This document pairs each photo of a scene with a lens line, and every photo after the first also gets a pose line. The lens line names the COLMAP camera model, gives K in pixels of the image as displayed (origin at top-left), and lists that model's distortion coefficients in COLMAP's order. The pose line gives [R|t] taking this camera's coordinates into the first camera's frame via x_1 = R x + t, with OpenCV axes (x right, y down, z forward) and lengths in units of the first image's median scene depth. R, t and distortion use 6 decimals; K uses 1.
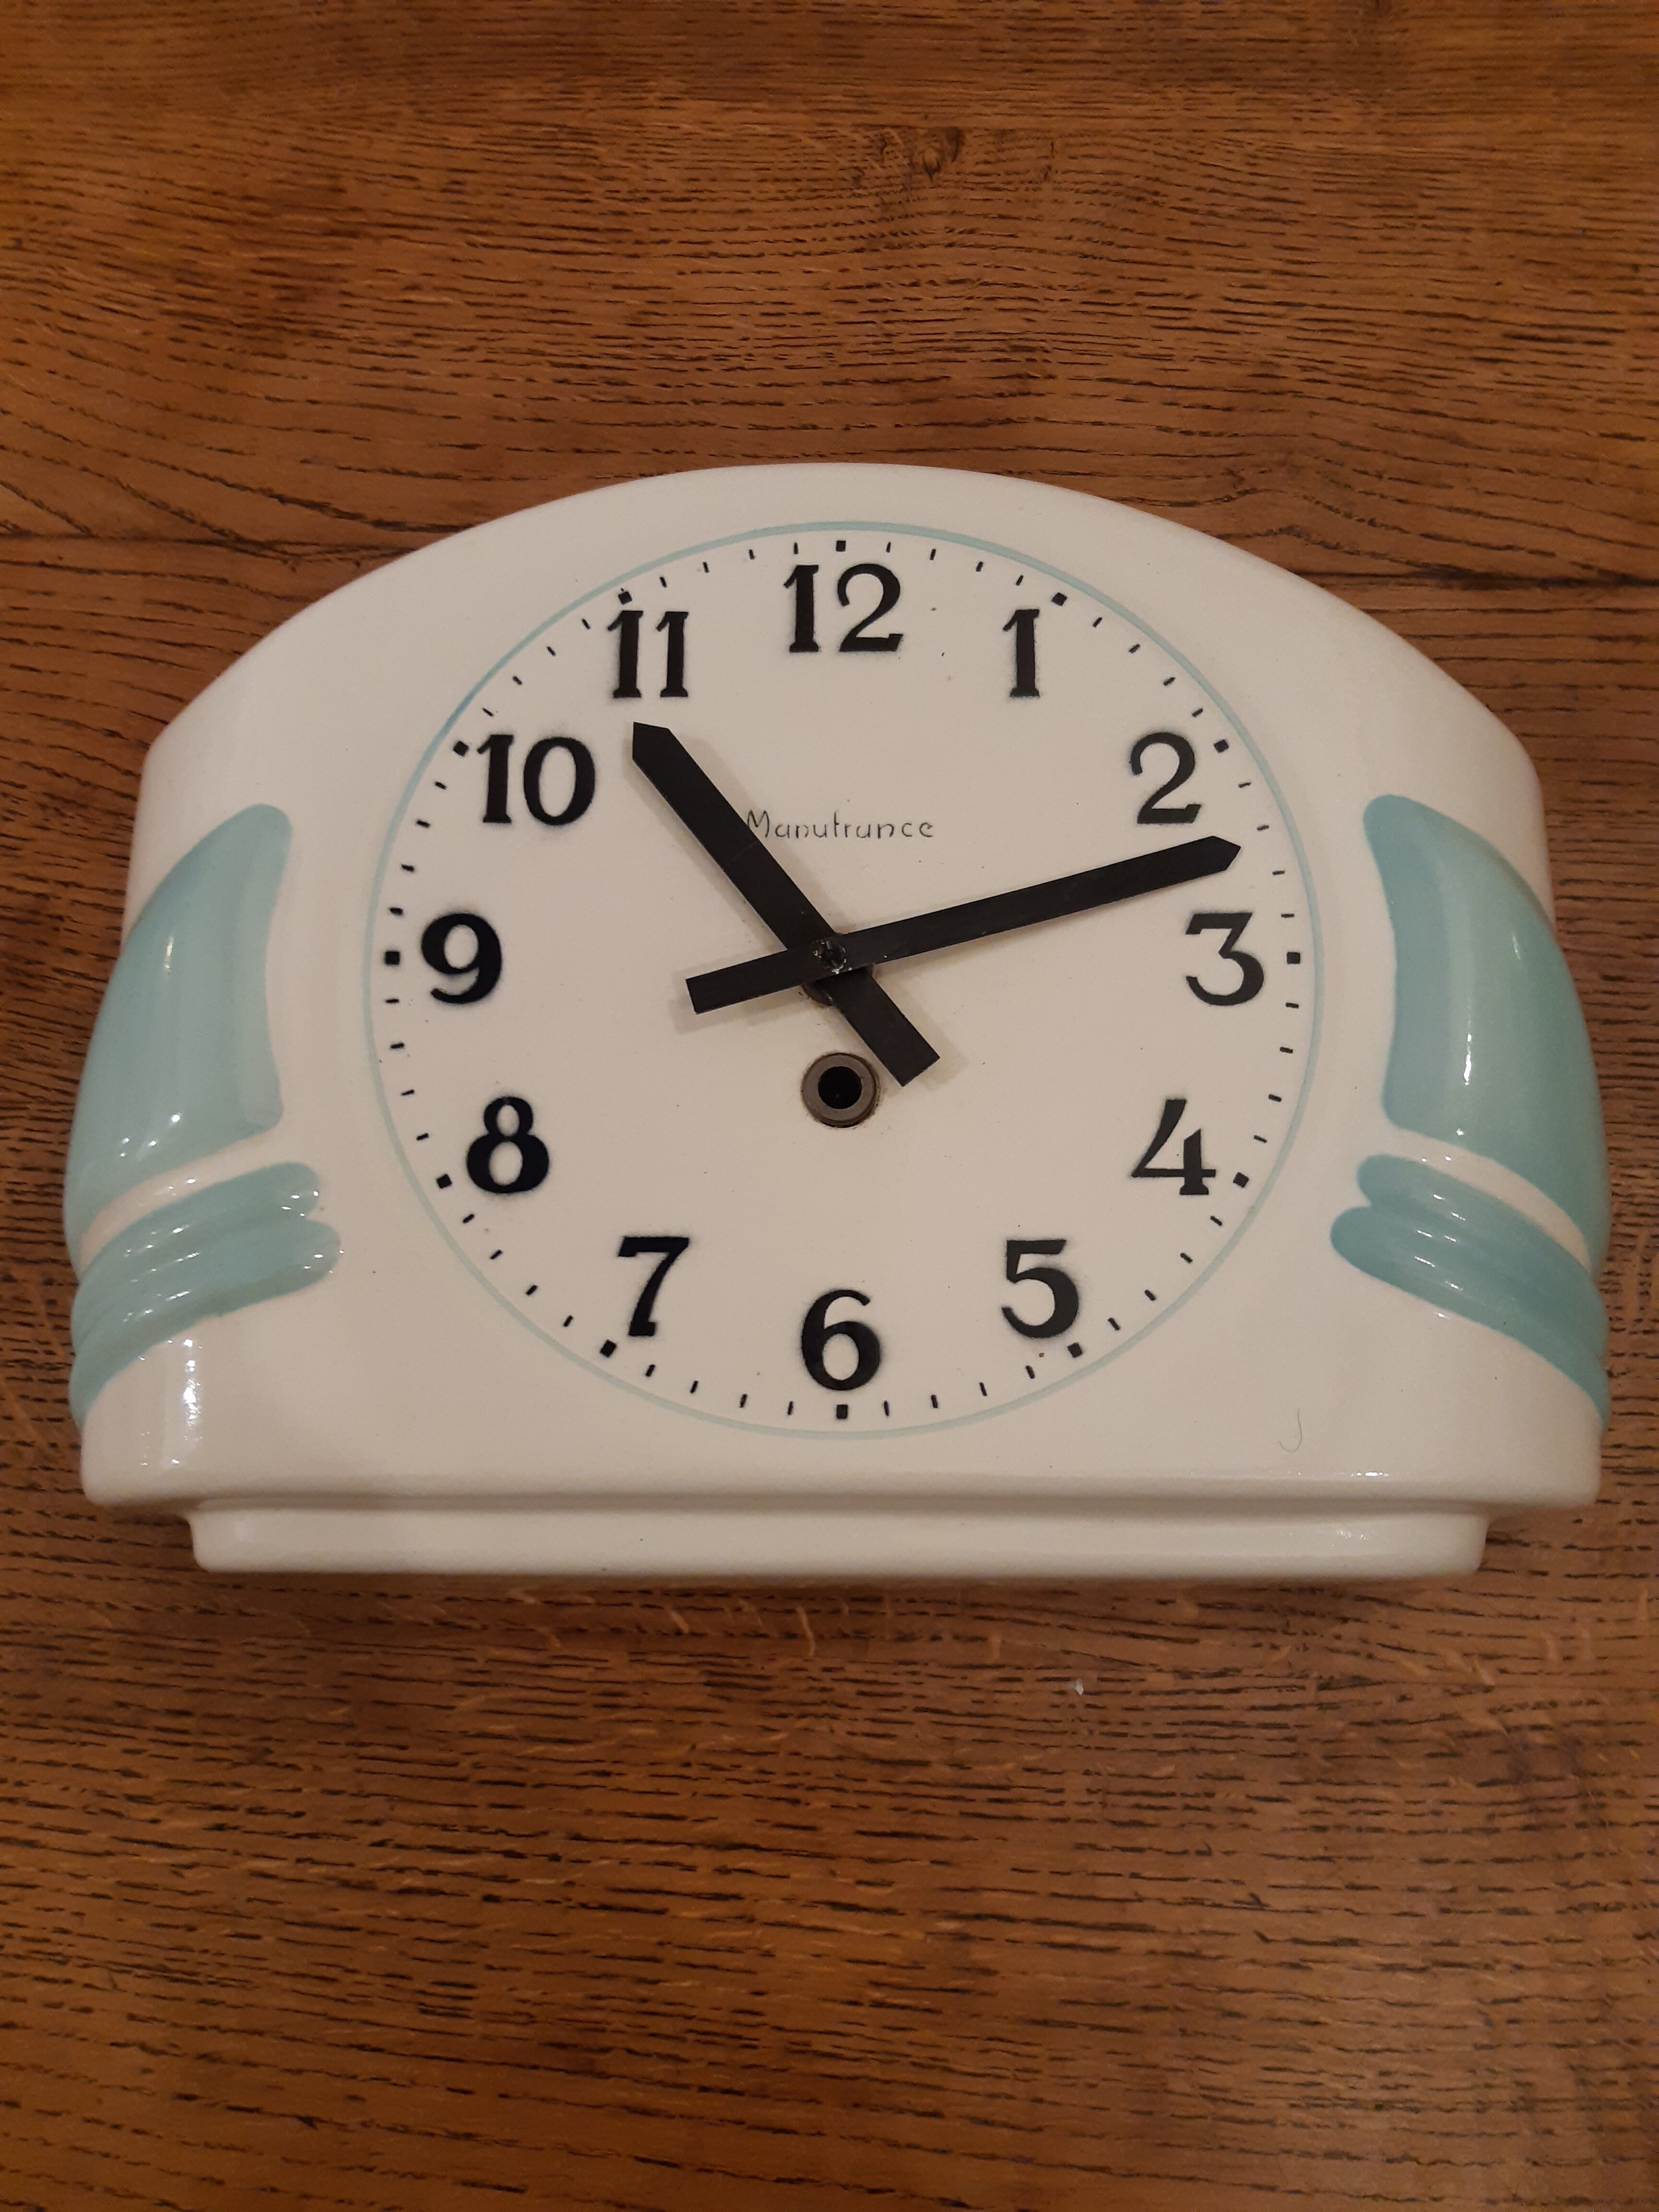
lens RADIAL K [[1820.9, 0, 767.1], [0, 1820.9, 1095.6], [0, 0, 1]] dist [0.028399, -0.113661]
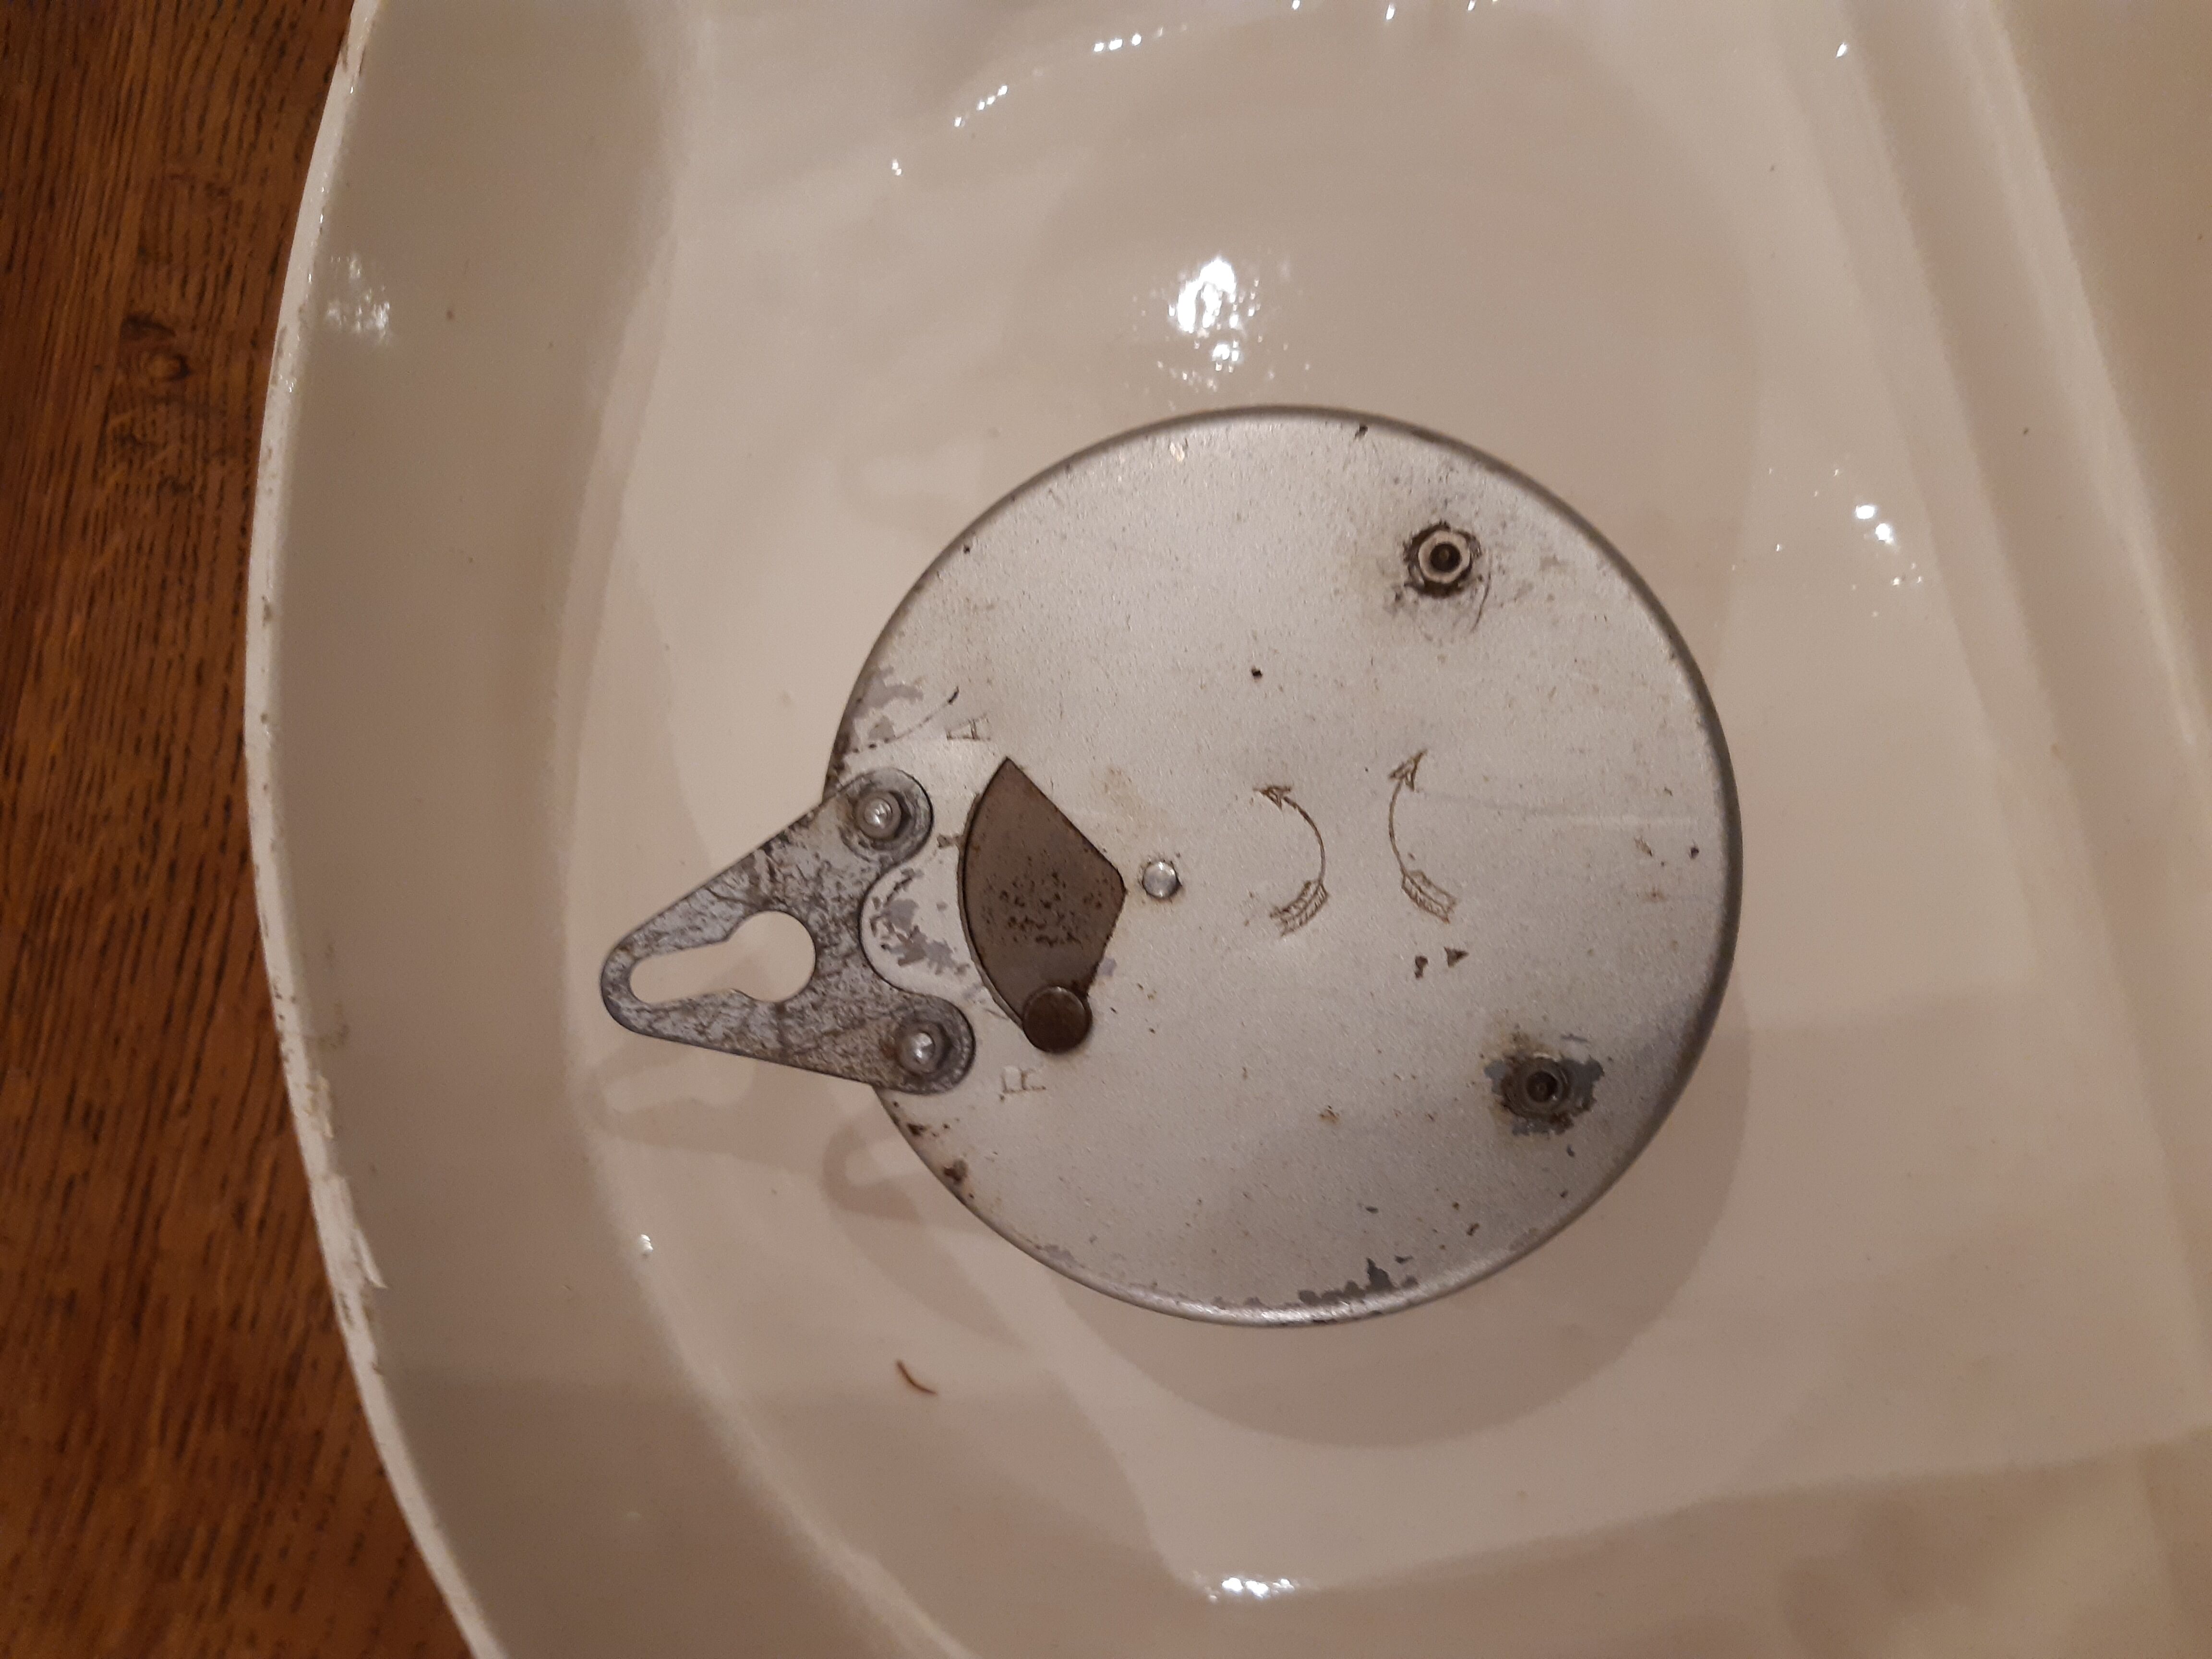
lens RADIAL K [[1820.9, 0, 1108.7], [0, 1820.9, 829.9], [0, 0, 1]] dist [0.028399, -0.113661]
pose [[0.154437, -0.988003, 0.000157, -0.021039], [0.987902, 0.154423, 0.014223, -0.211786], [-0.014076, -0.002041, 0.999899, 0.441130]]
